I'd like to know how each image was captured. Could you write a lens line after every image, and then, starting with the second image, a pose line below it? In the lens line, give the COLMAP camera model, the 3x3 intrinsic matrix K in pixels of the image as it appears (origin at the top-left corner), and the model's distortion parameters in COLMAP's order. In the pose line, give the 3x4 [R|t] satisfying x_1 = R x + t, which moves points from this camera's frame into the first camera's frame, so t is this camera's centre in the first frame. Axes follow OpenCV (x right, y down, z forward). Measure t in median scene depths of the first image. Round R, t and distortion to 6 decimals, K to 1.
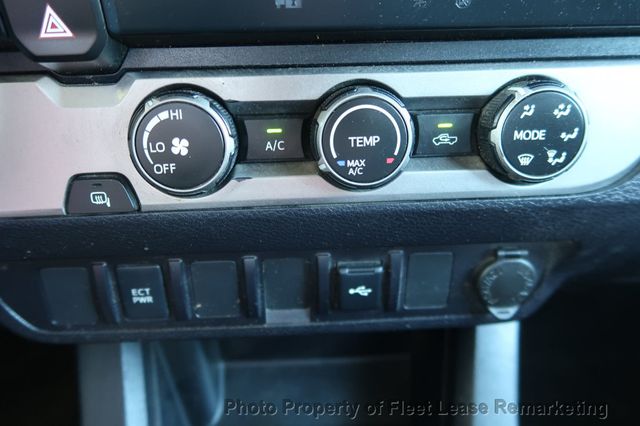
lens RADIAL K [[473.4, 0, 320.0], [0, 473.4, 213.0], [0, 0, 1]] dist [0.007488, 0.001354]
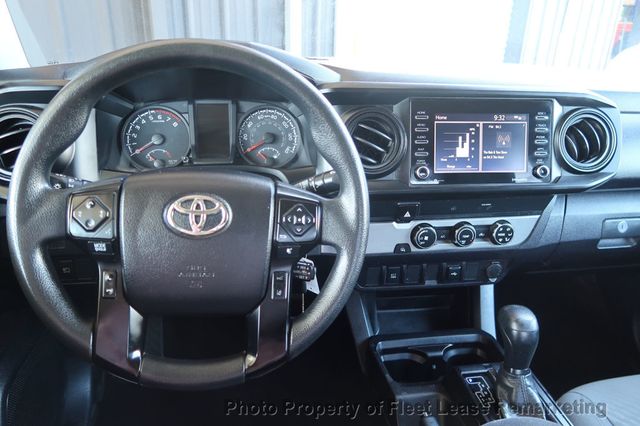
lens RADIAL K [[464.6, 0, 320.0], [0, 464.6, 213.0], [0, 0, 1]] dist [-0.001738, -0.001112]
pose [[0.994645, 0.001053, 0.103342, -1.572843], [0.003992, 0.998810, -0.048599, -0.152907], [-0.103270, 0.048751, 0.993458, -2.919358]]
